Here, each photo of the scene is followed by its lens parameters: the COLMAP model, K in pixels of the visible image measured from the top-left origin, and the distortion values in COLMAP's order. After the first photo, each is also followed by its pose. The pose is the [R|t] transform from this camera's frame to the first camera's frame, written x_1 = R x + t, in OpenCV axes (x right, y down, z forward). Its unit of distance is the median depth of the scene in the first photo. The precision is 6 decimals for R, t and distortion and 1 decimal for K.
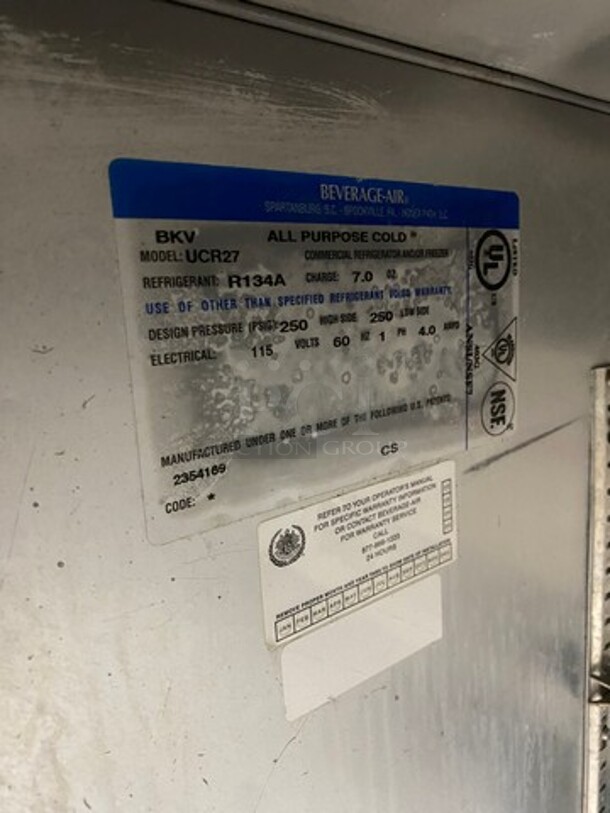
lens RADIAL K [[617.6, 0, 307.8], [0, 617.6, 401.0], [0, 0, 1]] dist [0.006204, -0.001072]
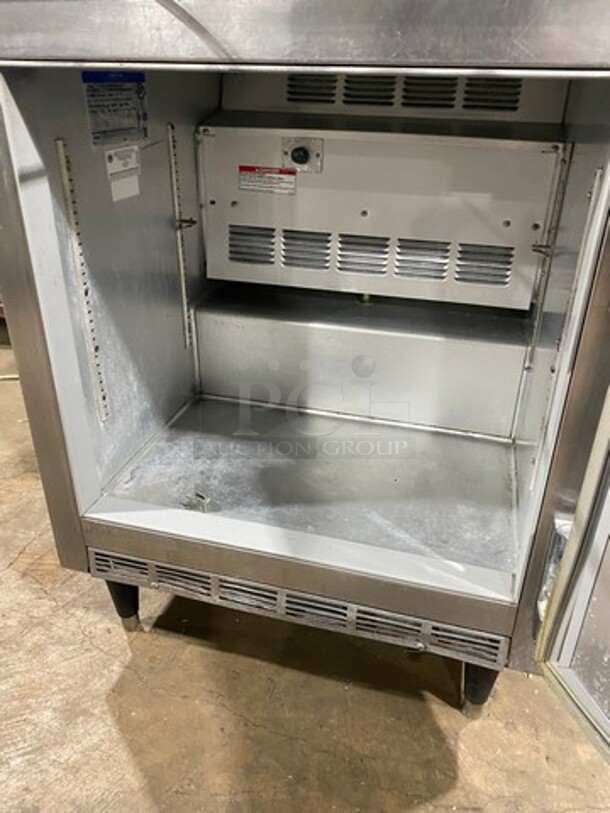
lens RADIAL K [[617.6, 0, 307.8], [0, 617.6, 401.0], [0, 0, 1]] dist [0.006204, -0.001072]
pose [[0.799029, -0.216295, 0.561043, -1.644739], [0.042299, 0.950970, 0.306378, 0.539929], [-0.599803, -0.221073, 0.769002, -3.441437]]
